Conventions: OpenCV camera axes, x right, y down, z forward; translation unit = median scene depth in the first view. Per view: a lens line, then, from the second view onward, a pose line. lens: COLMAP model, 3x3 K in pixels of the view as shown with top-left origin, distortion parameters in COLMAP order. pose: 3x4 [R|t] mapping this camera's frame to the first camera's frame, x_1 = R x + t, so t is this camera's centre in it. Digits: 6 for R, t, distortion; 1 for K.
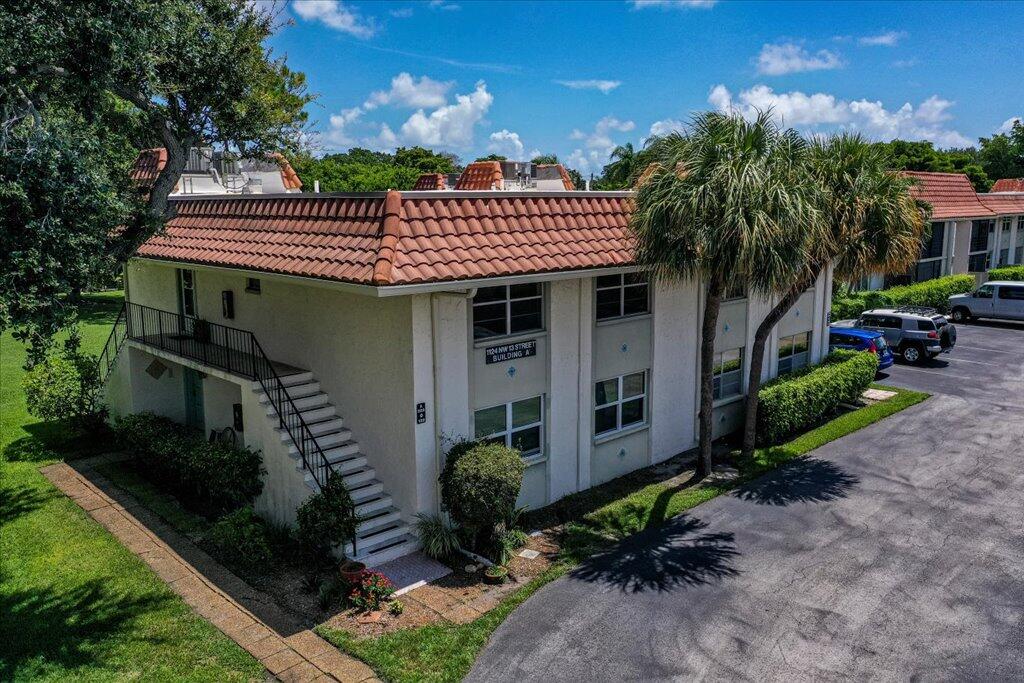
lens RADIAL K [[804.8, 0, 512.0], [0, 804.8, 341.5], [0, 0, 1]] dist [0.005050, 0.005023]
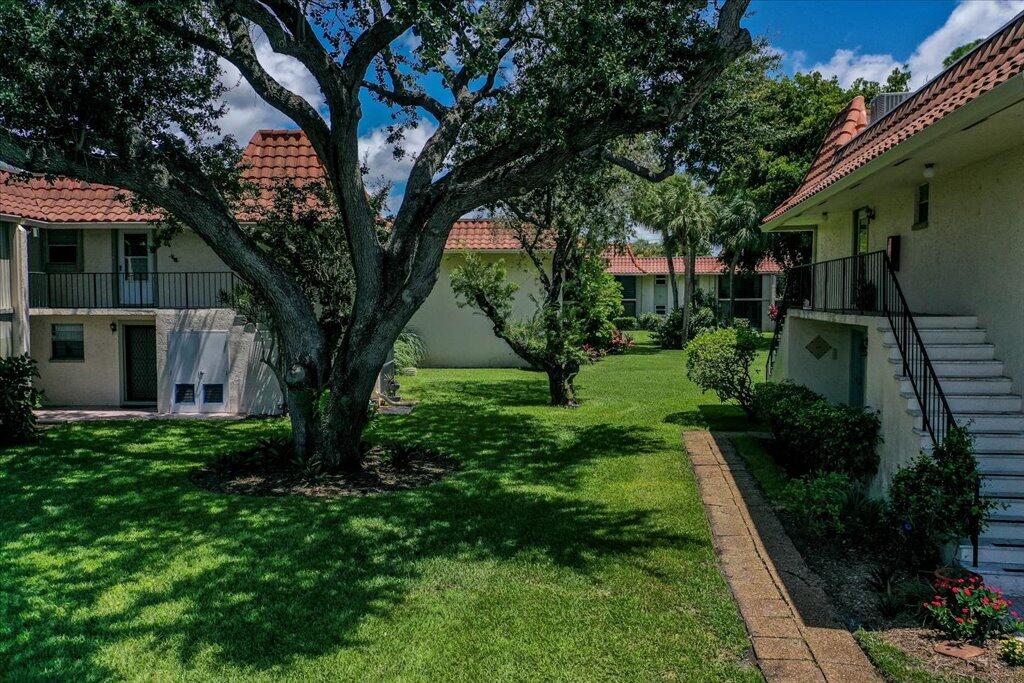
lens RADIAL K [[804.8, 0, 512.0], [0, 804.8, 341.5], [0, 0, 1]] dist [0.005050, 0.005023]
pose [[0.607276, 0.044103, -0.793266, 0.077878], [-0.133235, 0.989971, -0.046957, 0.193212], [0.783239, 0.134207, 0.607062, 0.370053]]
